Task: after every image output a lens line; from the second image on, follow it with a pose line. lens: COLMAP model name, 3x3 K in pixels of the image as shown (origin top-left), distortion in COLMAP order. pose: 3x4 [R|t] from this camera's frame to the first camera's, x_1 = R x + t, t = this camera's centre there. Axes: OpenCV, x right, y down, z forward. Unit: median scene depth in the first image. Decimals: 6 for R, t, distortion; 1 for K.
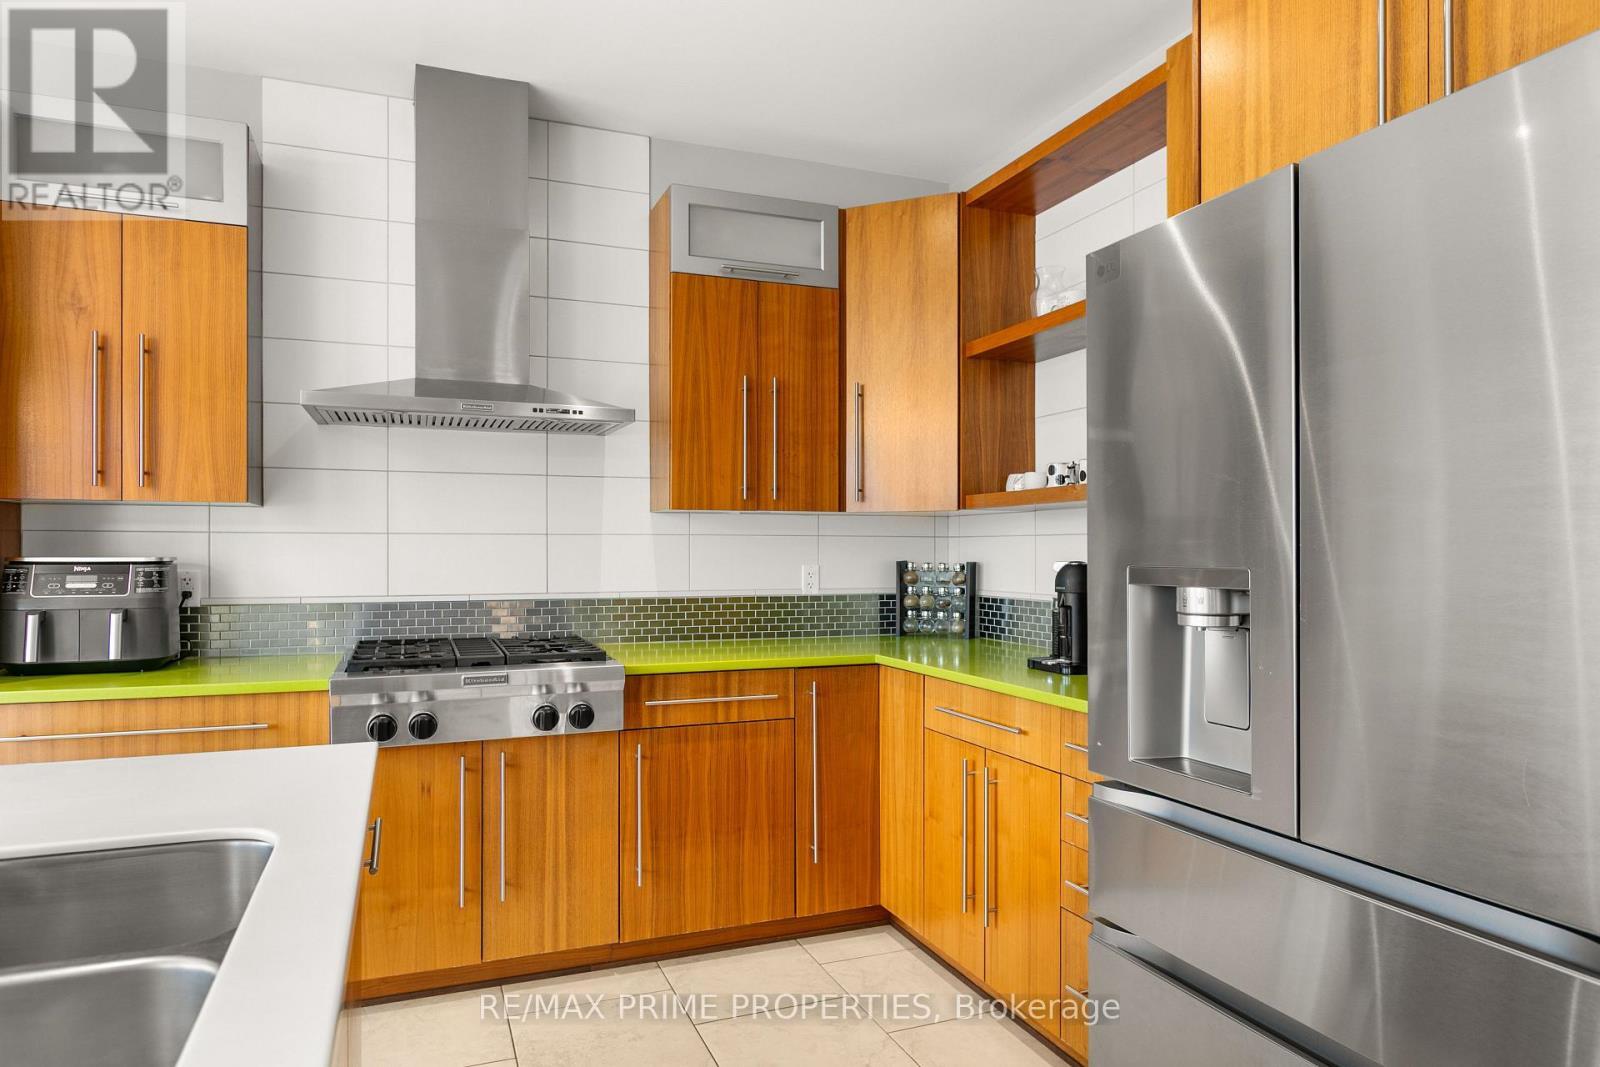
lens RADIAL K [[991.4, 0, 802.5], [0, 991.4, 552.4], [0, 0, 1]] dist [-0.006055, 0.000721]
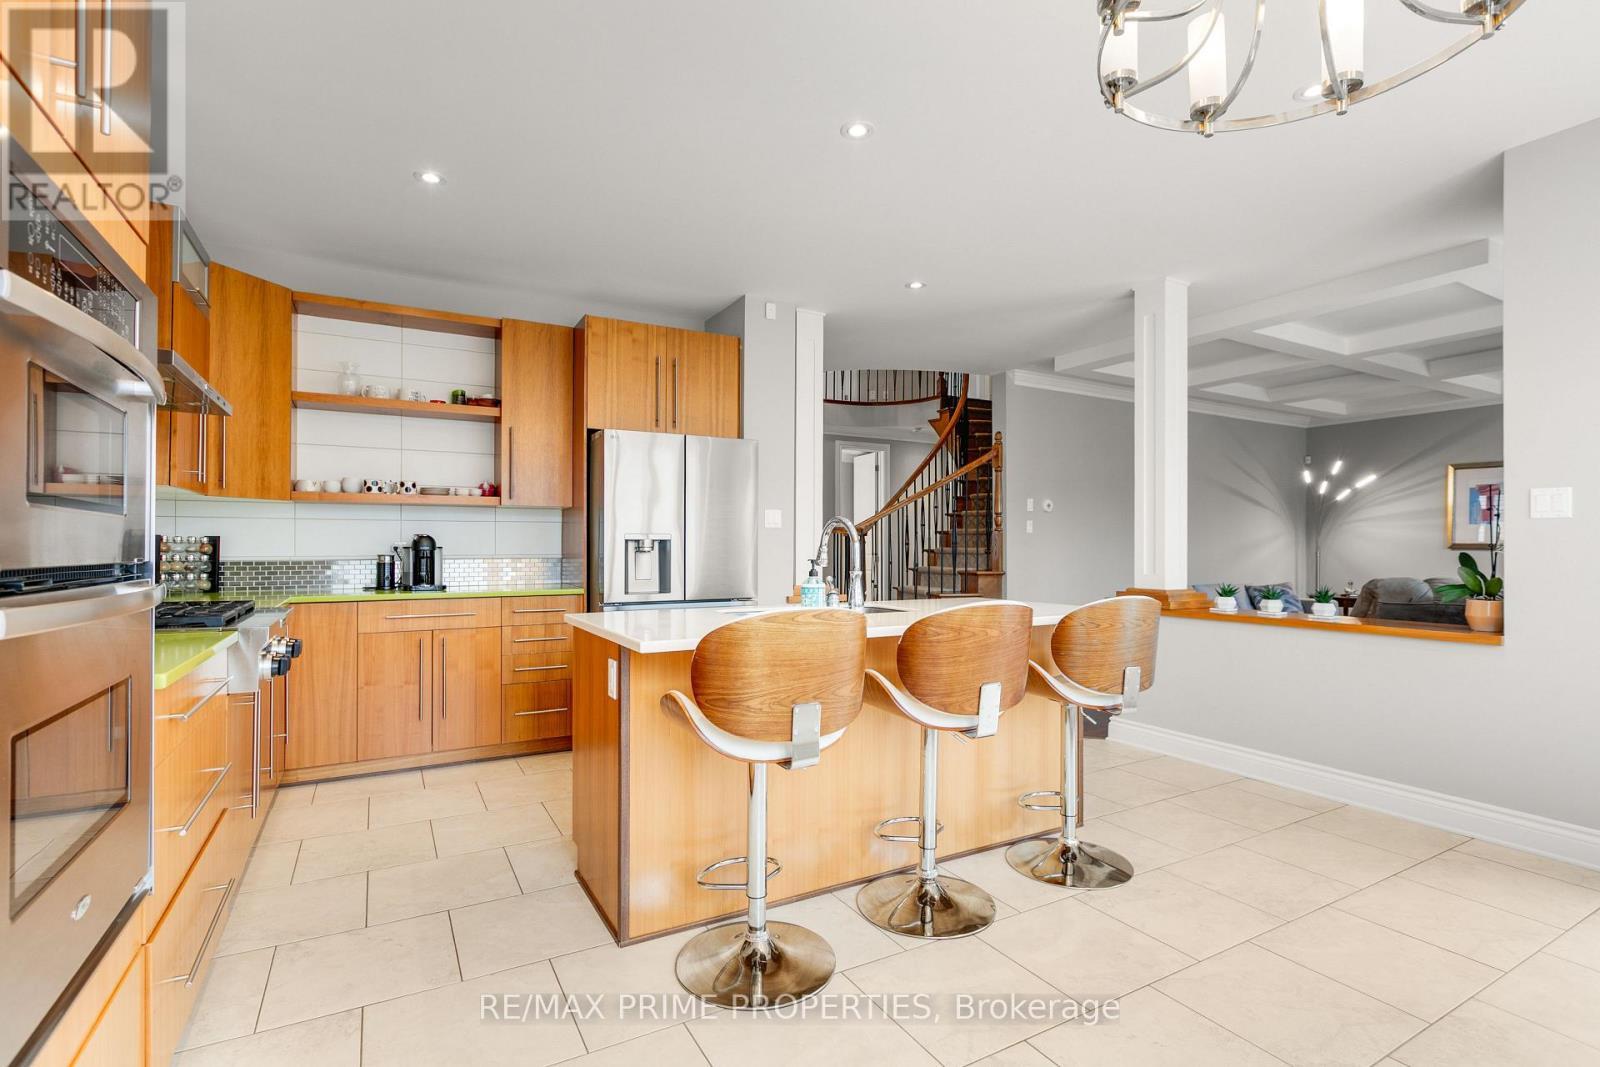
lens RADIAL K [[750.2, 0, 799.5], [0, 750.2, 542.9], [0, 0, 1]] dist [-0.001227, 0.000121]
pose [[-0.137122, 0.003732, 0.990547, -1.143902], [0.001182, 0.999993, -0.003604, 0.028505], [-0.990553, 0.000677, -0.137126, 0.413891]]
